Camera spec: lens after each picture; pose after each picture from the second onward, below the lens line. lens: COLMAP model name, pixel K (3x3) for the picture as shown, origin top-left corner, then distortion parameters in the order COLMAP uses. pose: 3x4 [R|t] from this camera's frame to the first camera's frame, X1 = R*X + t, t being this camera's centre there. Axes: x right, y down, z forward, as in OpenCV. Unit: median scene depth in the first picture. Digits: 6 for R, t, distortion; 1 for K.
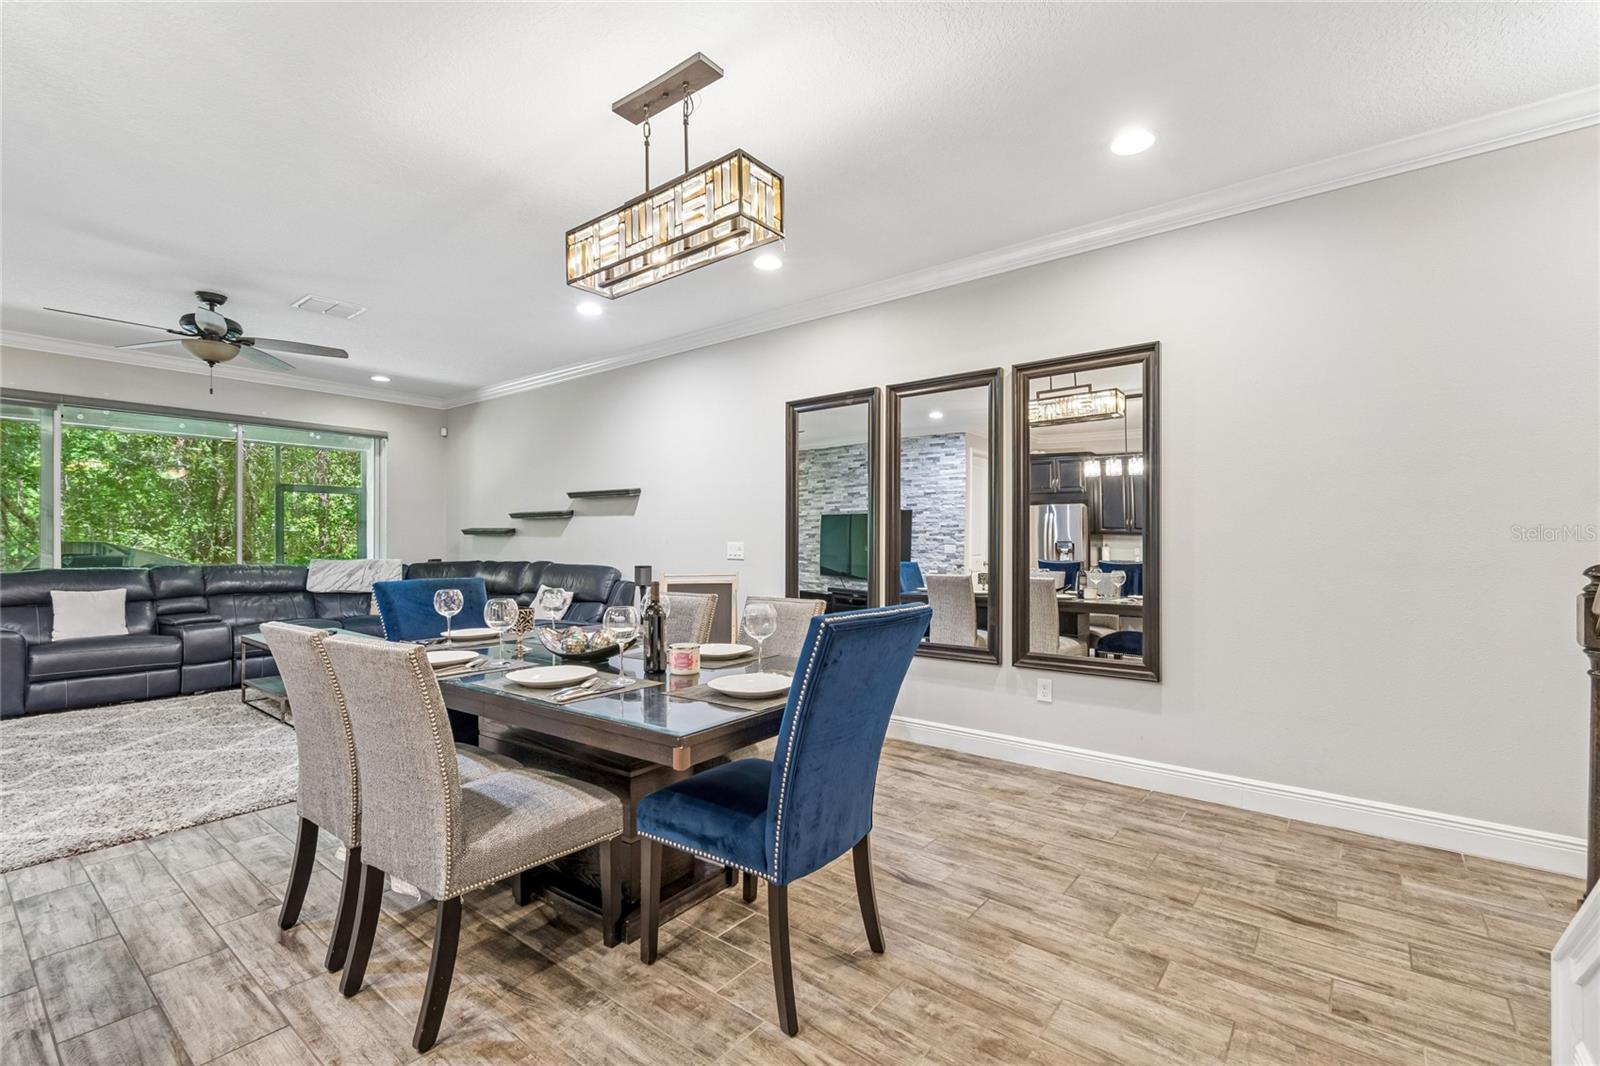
lens RADIAL K [[708.9, 0, 808.8], [0, 708.9, 541.3], [0, 0, 1]] dist [0.005733, -0.001957]
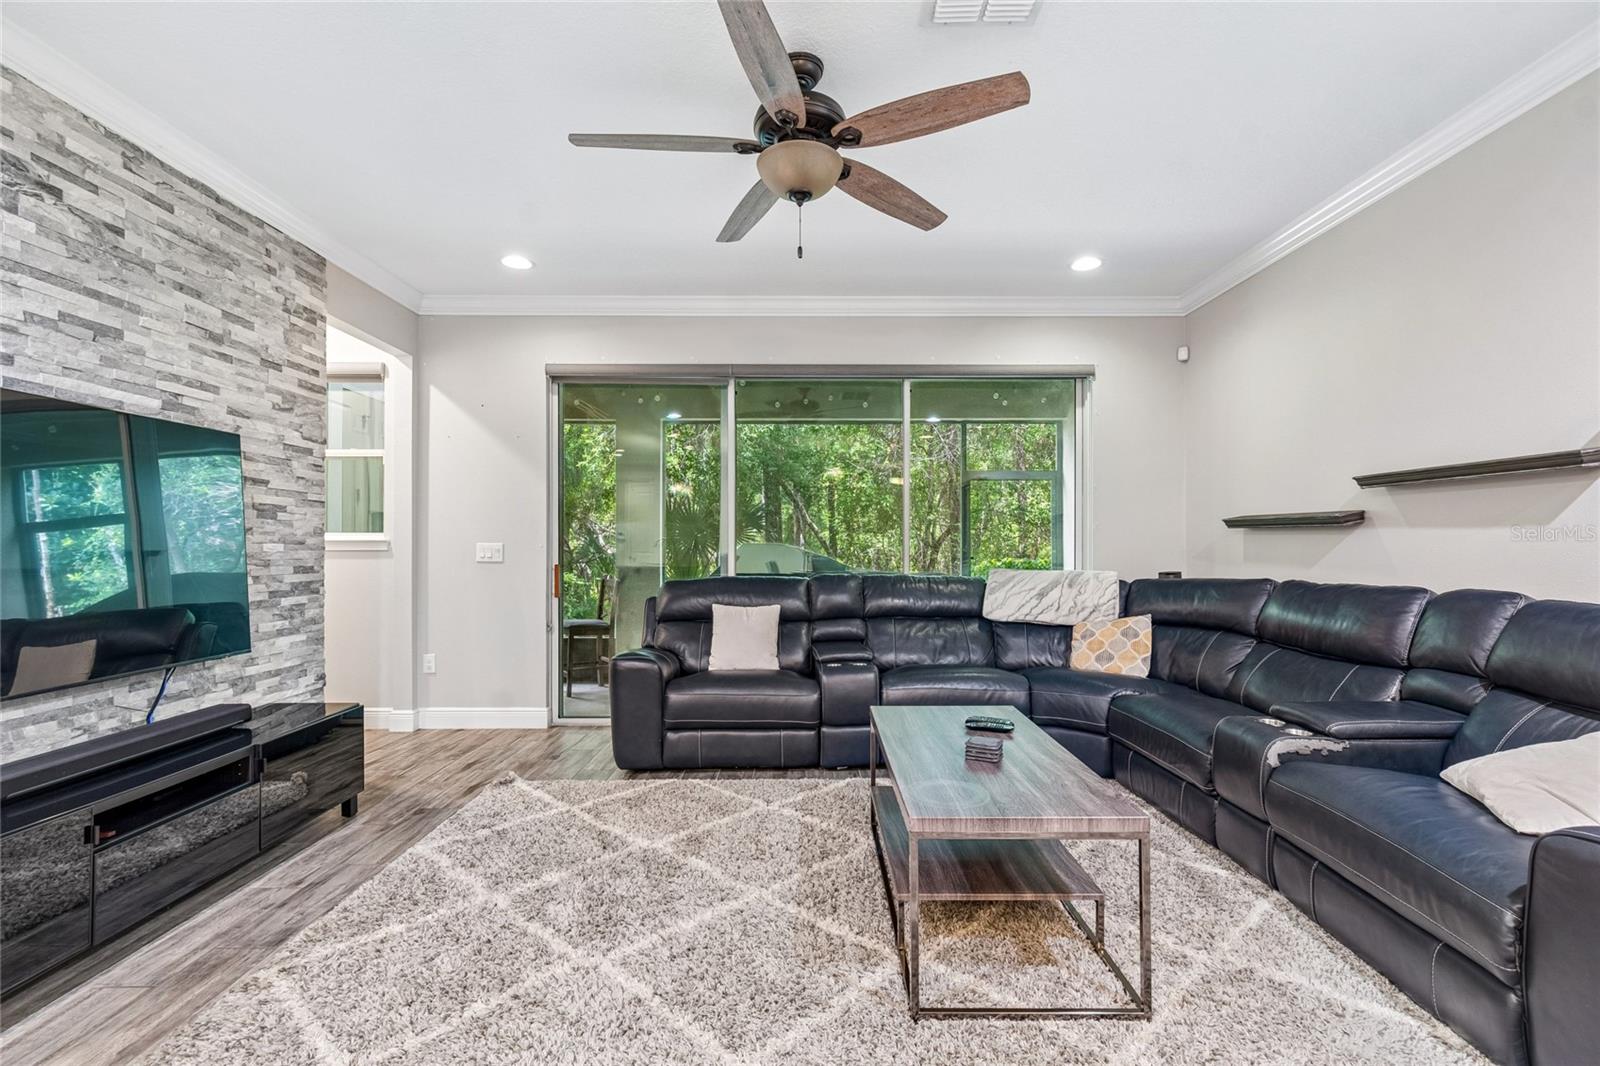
lens RADIAL K [[708.9, 0, 810.2], [0, 708.9, 542.9], [0, 0, 1]] dist [0.005733, -0.001957]
pose [[0.623365, -0.004738, -0.781917, -0.463934], [0.002406, 0.999989, -0.004141, 0.005097], [0.781928, 0.000701, 0.623369, 0.737655]]
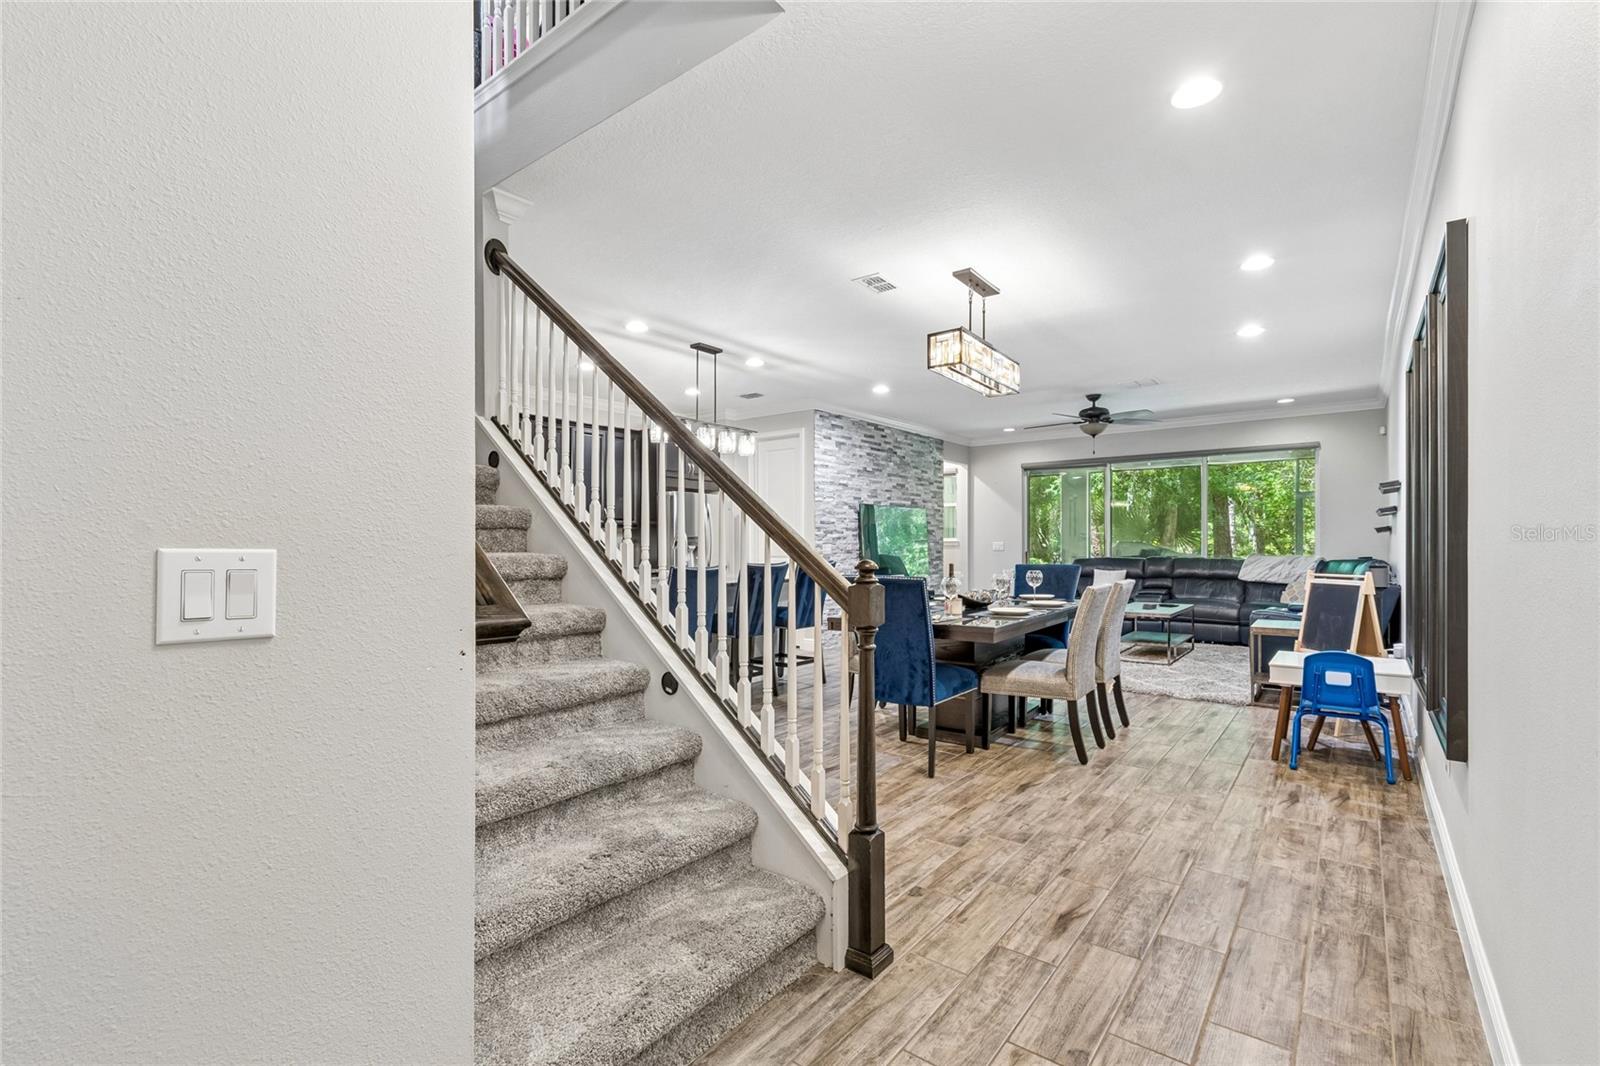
lens RADIAL K [[708.9, 0, 807.4], [0, 708.9, 544.9], [0, 0, 1]] dist [0.005733, -0.001957]
pose [[0.006178, 0.001975, -0.999979, 0.900260], [0.005654, 0.999982, 0.002010, 0.000829], [0.999965, -0.005666, 0.006166, 0.336623]]
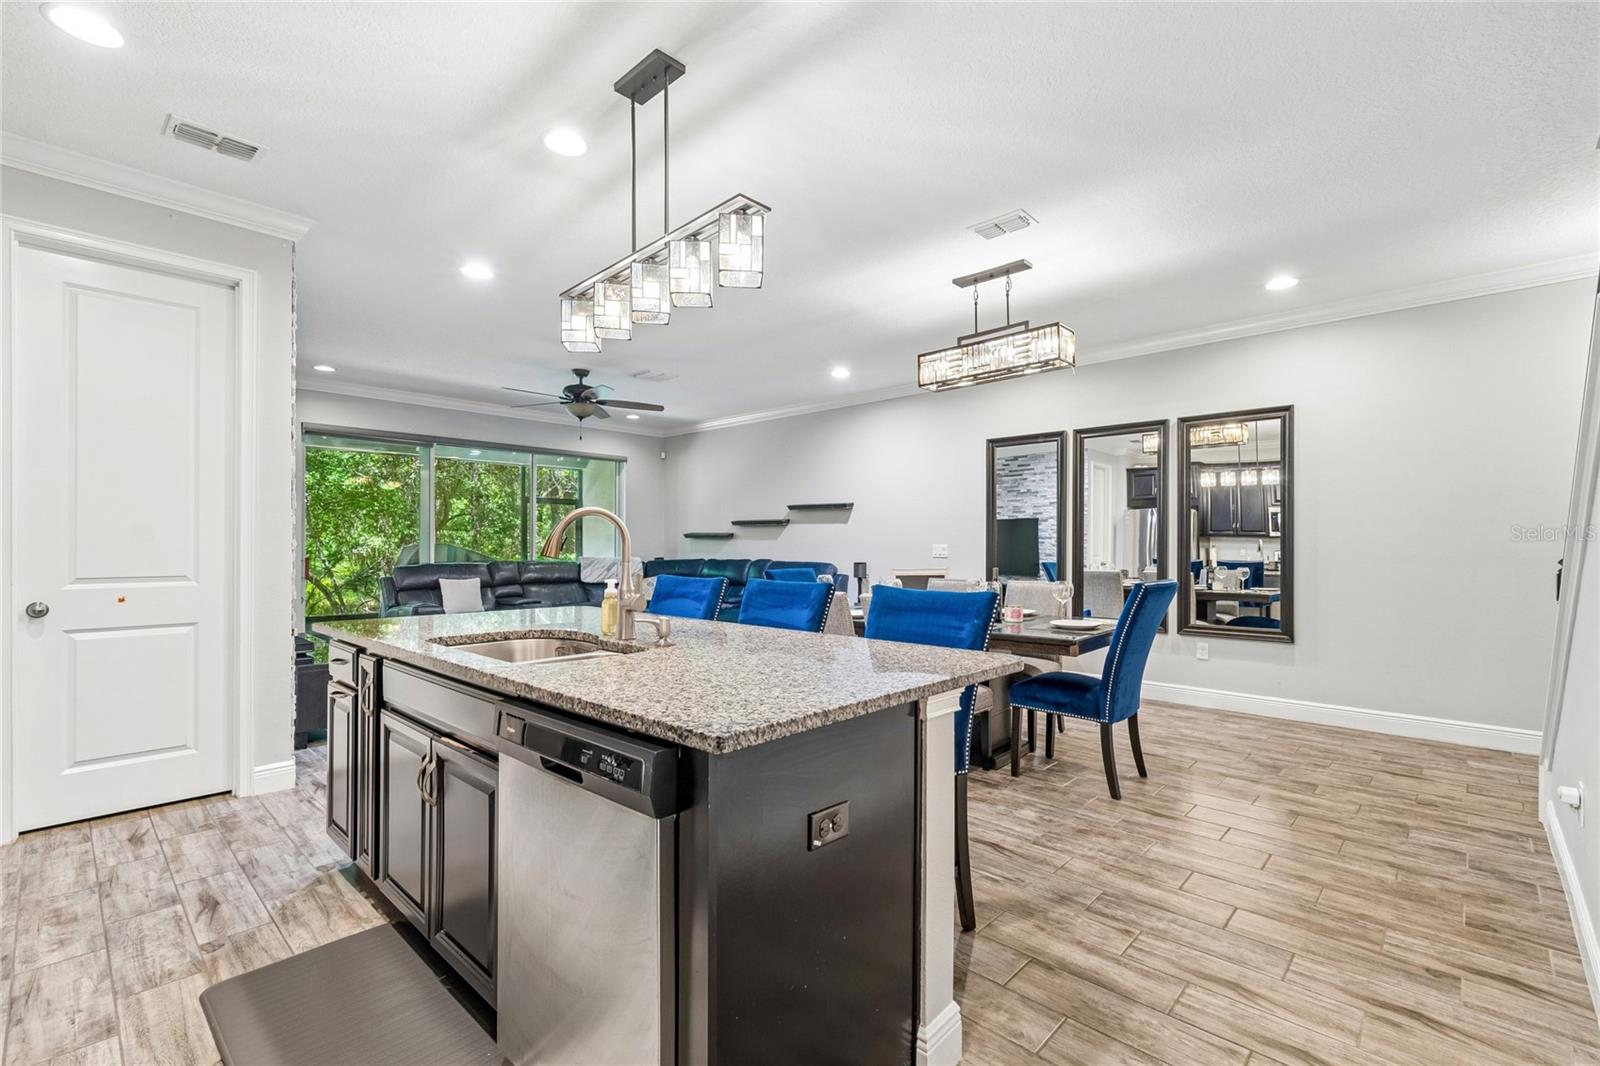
lens RADIAL K [[708.9, 0, 810.5], [0, 708.9, 543.5], [0, 0, 1]] dist [0.005733, -0.001957]
pose [[0.996464, 0.000922, -0.084011, -0.283385], [-0.000850, 0.999999, 0.000890, -0.001958], [0.084012, -0.000816, 0.996464, -0.405781]]
